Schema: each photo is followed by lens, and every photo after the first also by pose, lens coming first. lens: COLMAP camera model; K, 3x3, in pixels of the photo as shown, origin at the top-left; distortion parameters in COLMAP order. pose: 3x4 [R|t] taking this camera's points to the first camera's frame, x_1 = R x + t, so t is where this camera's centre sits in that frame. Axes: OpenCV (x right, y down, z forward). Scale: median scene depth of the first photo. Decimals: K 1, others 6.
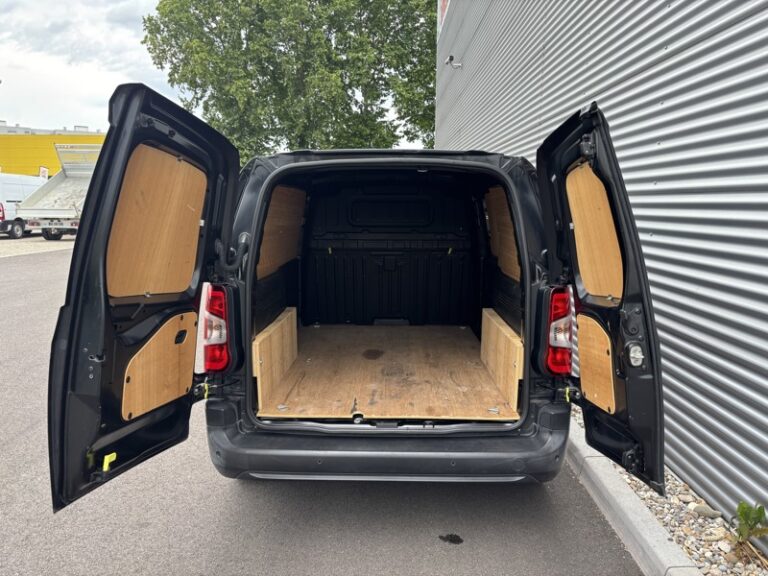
lens RADIAL K [[581.2, 0, 388.7], [0, 581.2, 285.1], [0, 0, 1]] dist [0.000089, -0.001013]
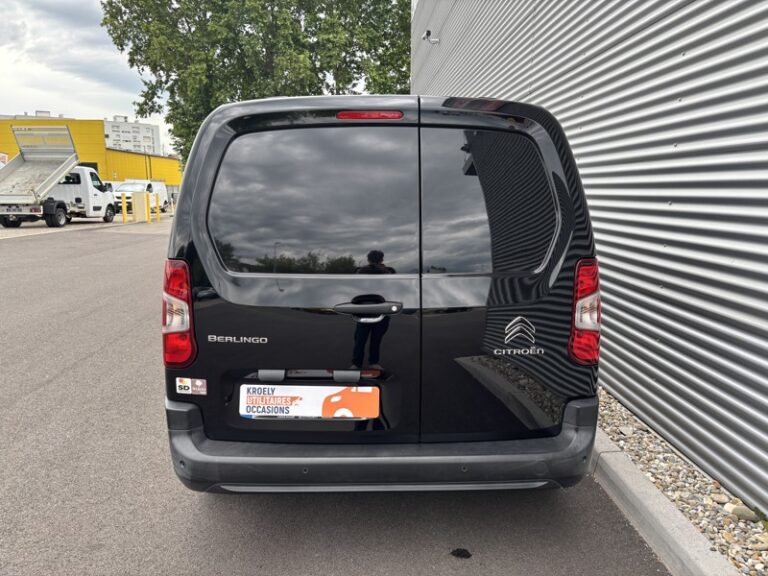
lens RADIAL K [[581.9, 0, 384.0], [0, 581.9, 288.0], [0, 0, 1]] dist [-0.002058, -0.003943]
pose [[0.999243, -0.011805, 0.037072, -0.027122], [0.010821, 0.999587, 0.026629, 0.016993], [-0.037371, -0.026208, 0.998958, 0.138018]]
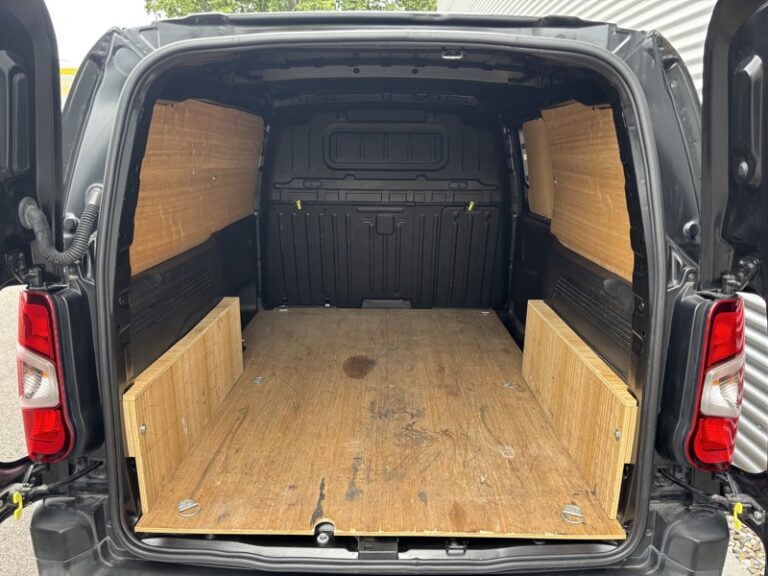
lens RADIAL K [[581.9, 0, 384.0], [0, 581.9, 288.0], [0, 0, 1]] dist [-0.002058, -0.003943]
pose [[0.999992, 0.003809, 0.000924, 0.001018], [-0.003884, 0.994684, 0.102906, -0.049417], [-0.000527, -0.102908, 0.994691, 0.451216]]
